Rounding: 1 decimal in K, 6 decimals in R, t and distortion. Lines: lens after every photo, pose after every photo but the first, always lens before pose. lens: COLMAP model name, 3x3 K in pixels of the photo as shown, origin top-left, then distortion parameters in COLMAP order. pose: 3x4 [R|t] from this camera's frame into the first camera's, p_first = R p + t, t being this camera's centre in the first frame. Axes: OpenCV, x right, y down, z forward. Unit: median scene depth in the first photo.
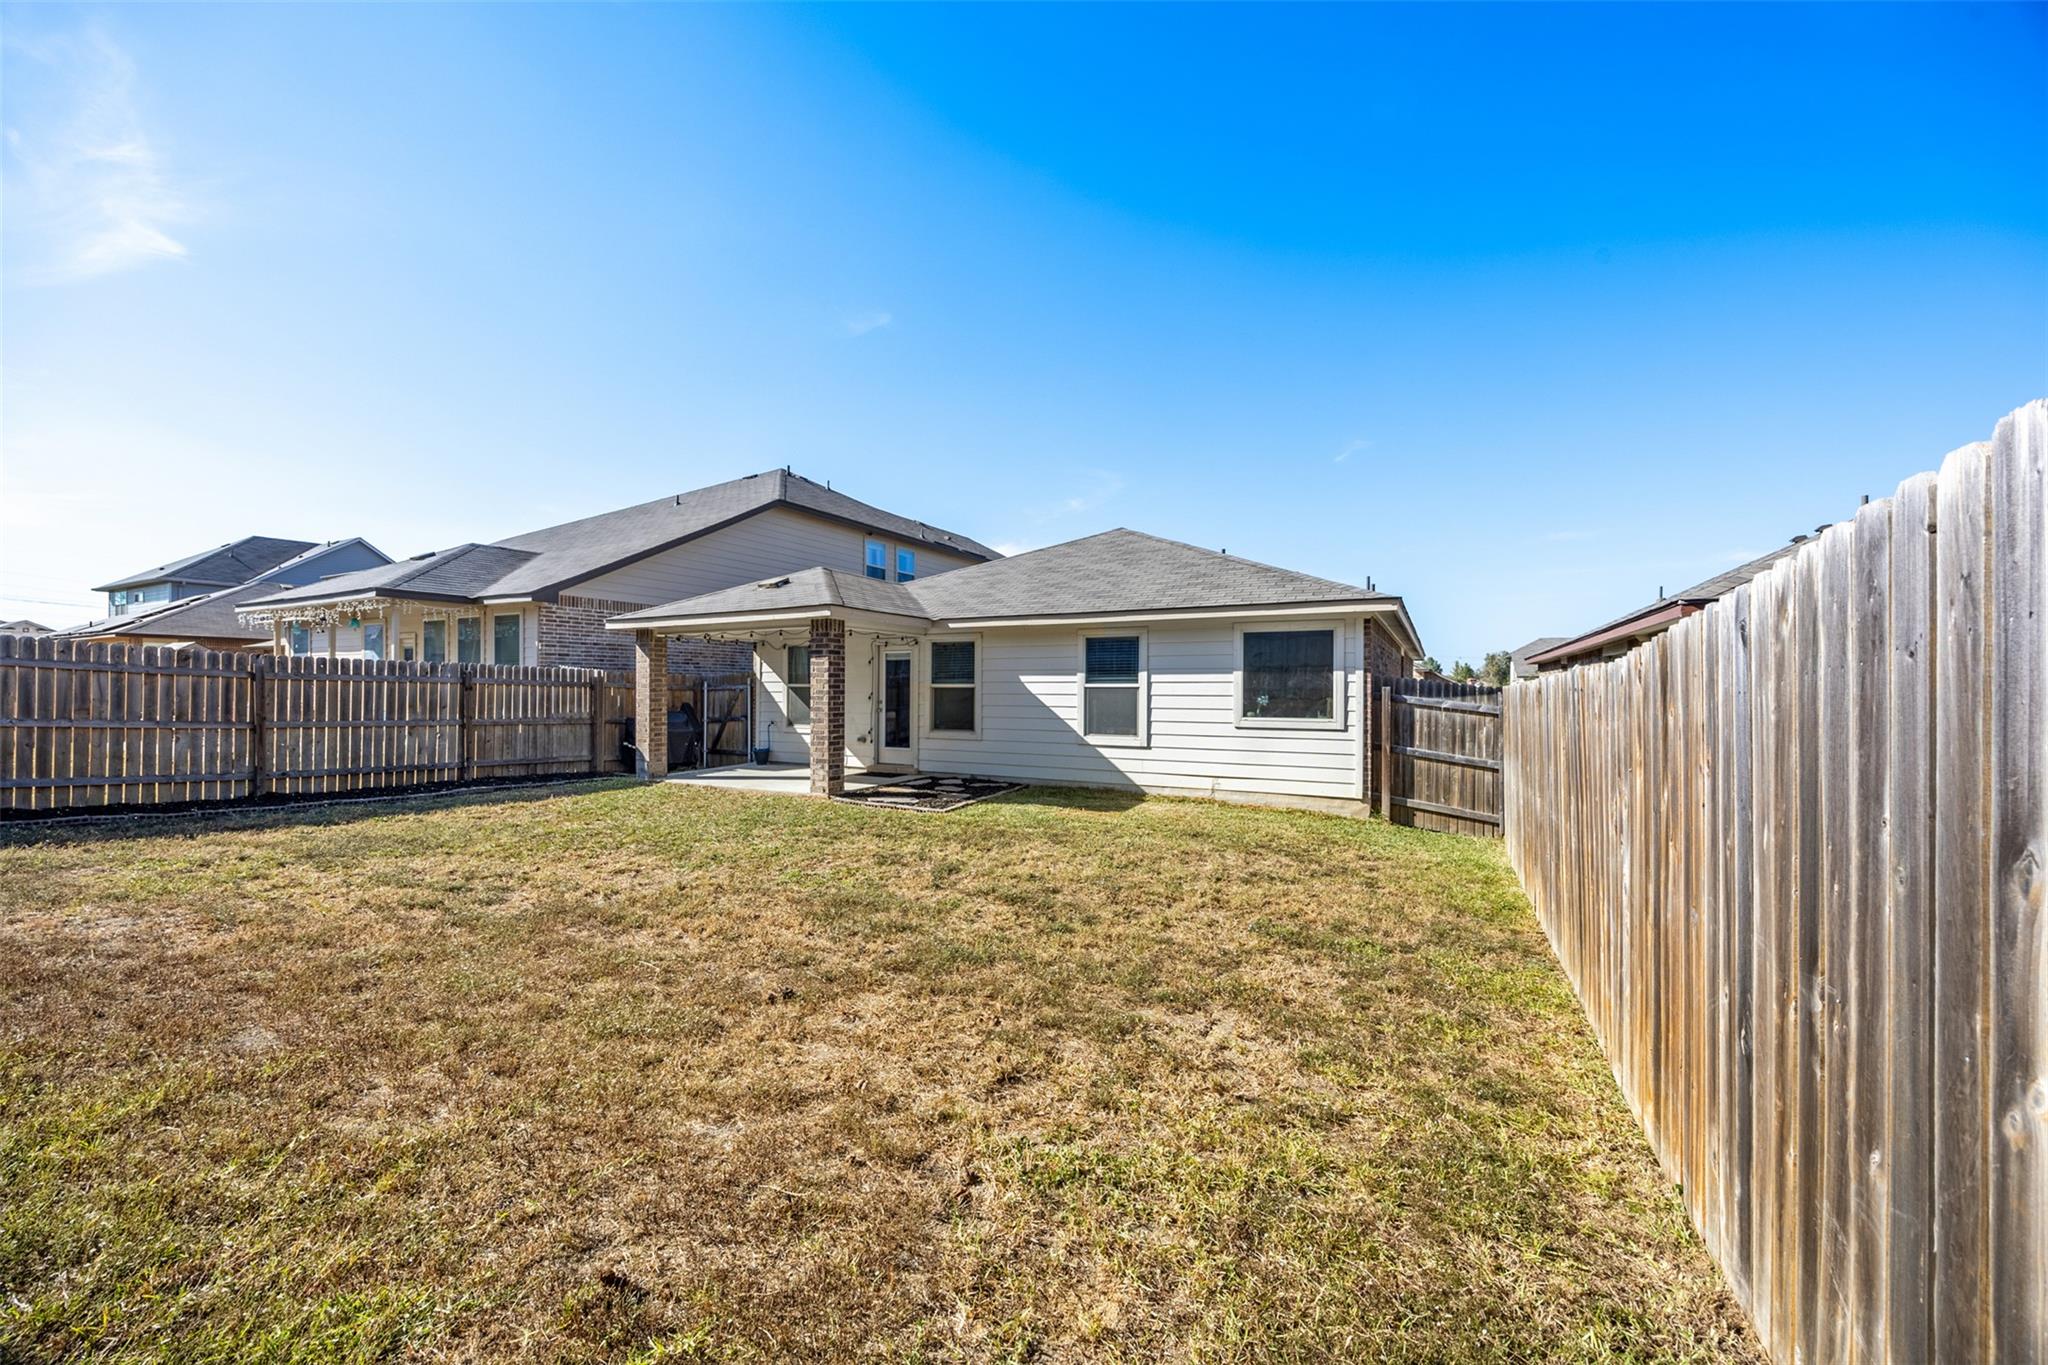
lens RADIAL K [[786.7, 0, 1053.3], [0, 786.7, 684.6], [0, 0, 1]] dist [-0.002864, 0.000130]
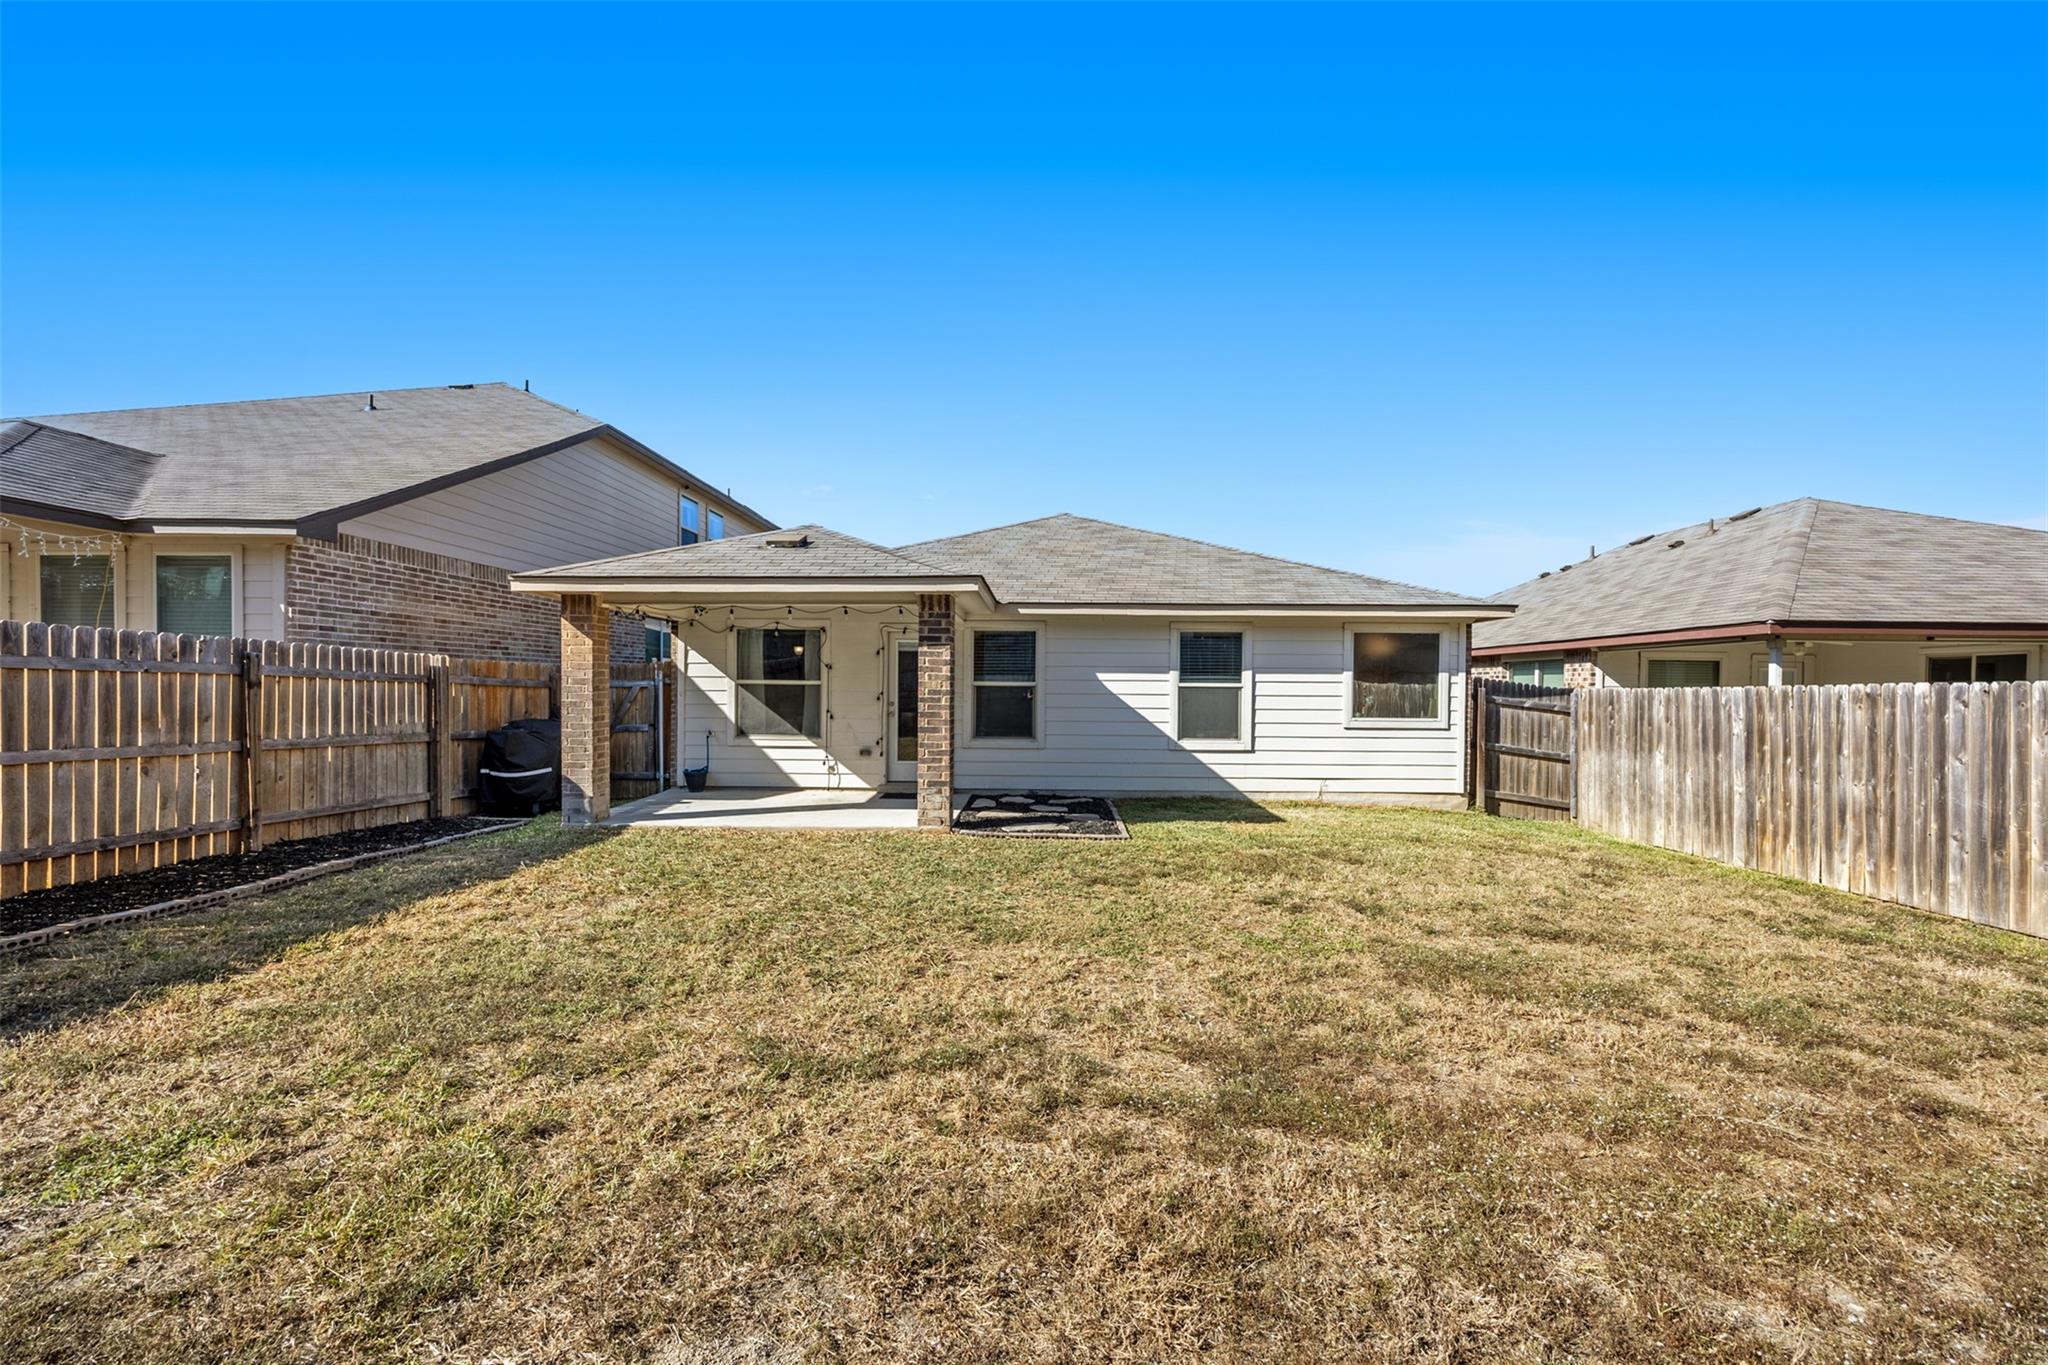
lens RADIAL K [[786.7, 0, 1041.9], [0, 786.7, 688.0], [0, 0, 1]] dist [-0.002864, 0.000130]
pose [[0.890795, 0.003393, 0.454392, -0.512971], [-0.007030, 0.999955, 0.006315, 0.000162], [-0.454351, -0.008820, 0.890779, 0.265423]]
